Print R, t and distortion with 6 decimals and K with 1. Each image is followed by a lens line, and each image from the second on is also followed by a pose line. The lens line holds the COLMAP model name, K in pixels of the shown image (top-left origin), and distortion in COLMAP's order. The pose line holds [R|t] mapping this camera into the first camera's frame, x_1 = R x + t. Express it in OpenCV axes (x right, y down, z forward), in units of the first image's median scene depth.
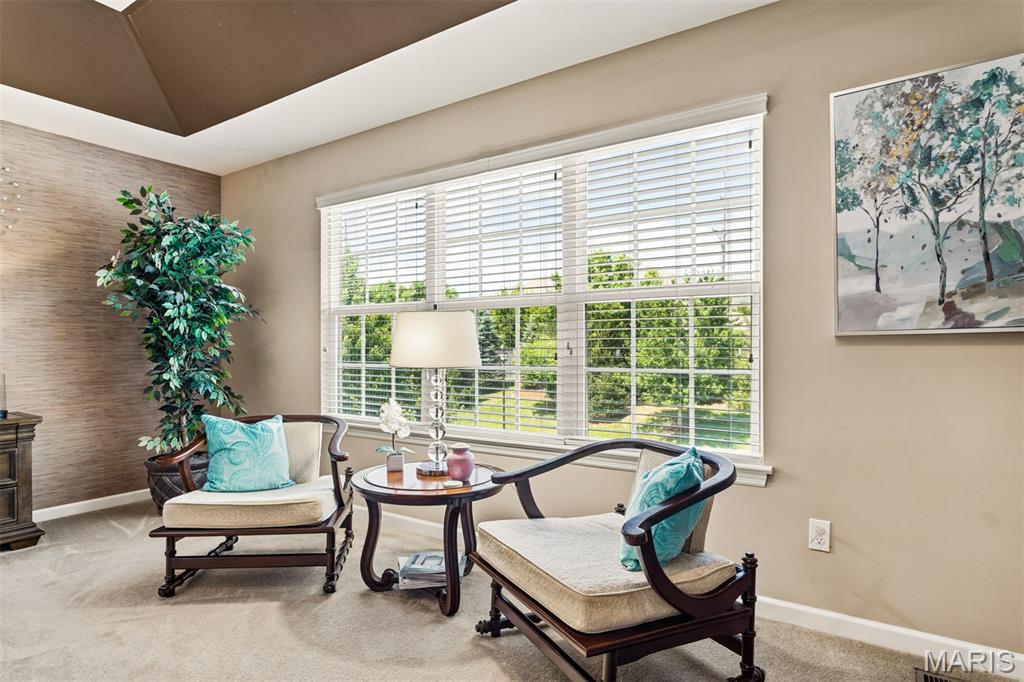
lens RADIAL K [[573.0, 0, 497.6], [0, 573.0, 345.5], [0, 0, 1]] dist [-0.001409, -0.000229]
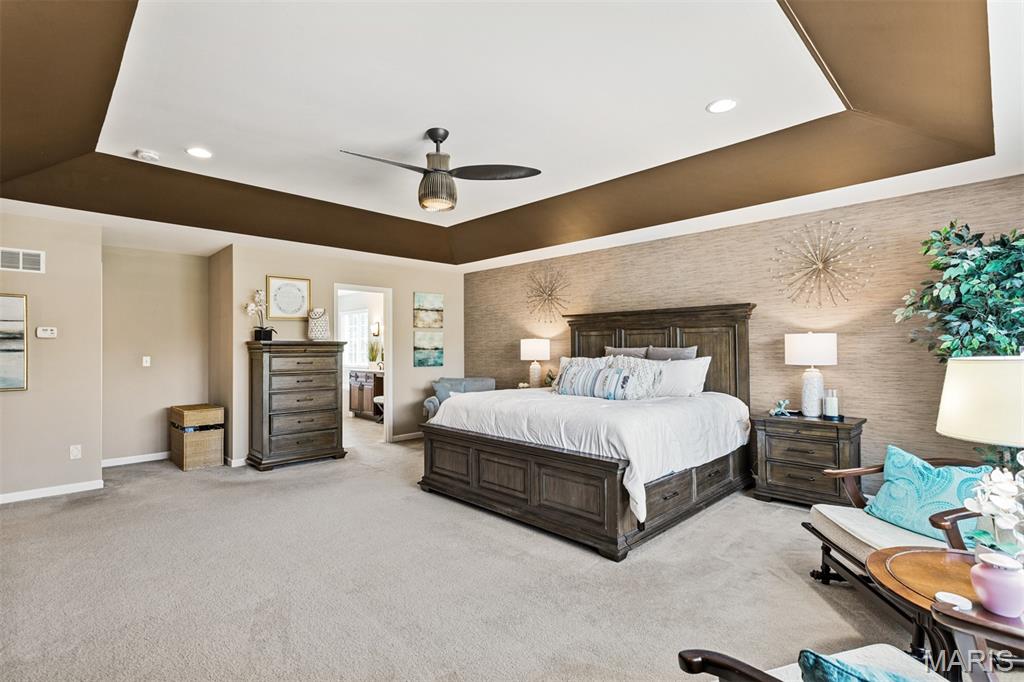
lens RADIAL K [[478.9, 0, 497.6], [0, 478.9, 344.0], [0, 0, 1]] dist [0.002073, 0.000311]
pose [[-0.200398, -0.004862, -0.979702, 0.486210], [0.007215, 0.999953, -0.006438, -0.064448], [0.979688, -0.008358, -0.200354, 0.429033]]
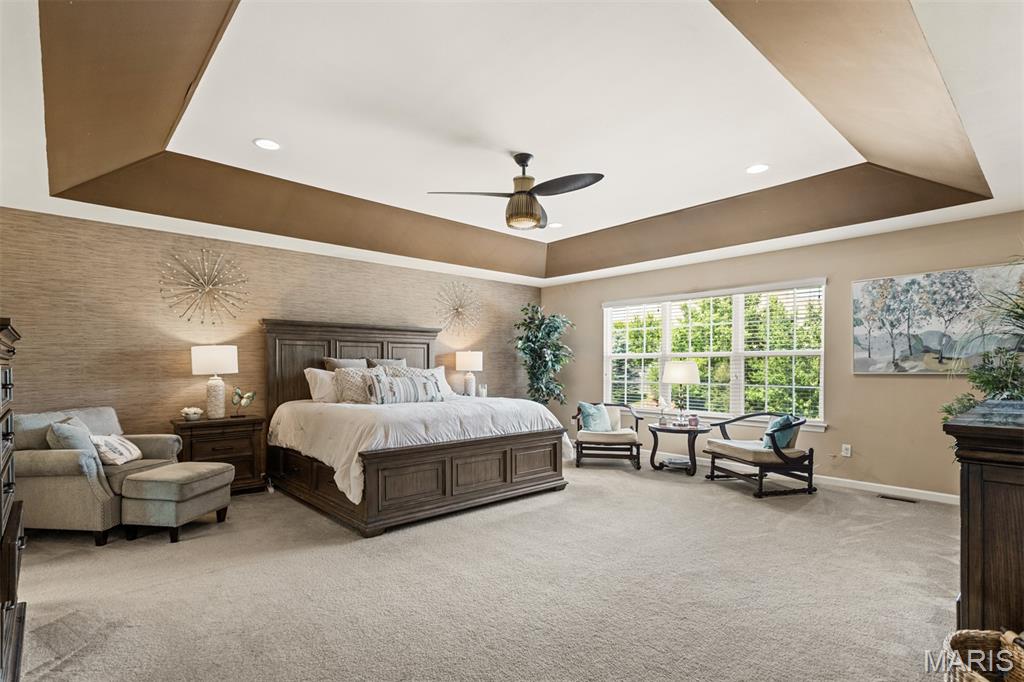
lens RADIAL K [[496.7, 0, 498.2], [0, 496.7, 367.4], [0, 0, 1]] dist [0.000895, 0.000662]
pose [[0.970554, 0.004410, -0.240844, -0.310413], [-0.002140, 0.999951, 0.009686, -0.045815], [0.240875, -0.008885, 0.970516, -1.131262]]
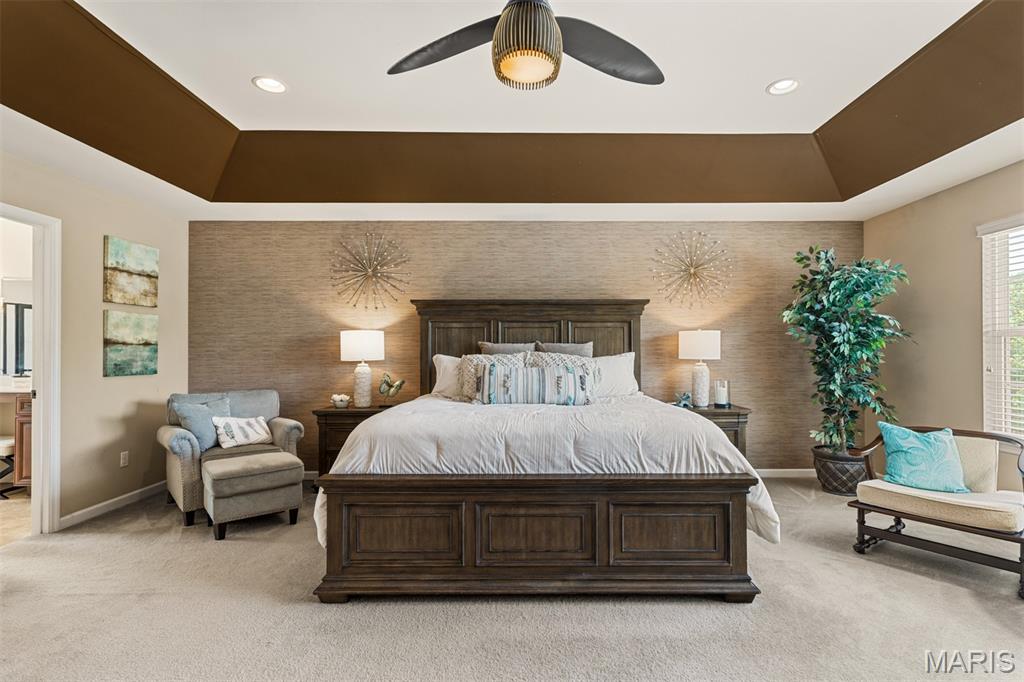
lens RADIAL K [[496.0, 0, 527.9], [0, 496.0, 347.2], [0, 0, 1]] dist [0.003685, 0.001116]
pose [[0.570904, -0.005744, -0.820996, -0.042298], [0.001971, 0.999982, -0.005625, -0.038596], [0.821014, 0.001593, 0.570906, -0.270176]]
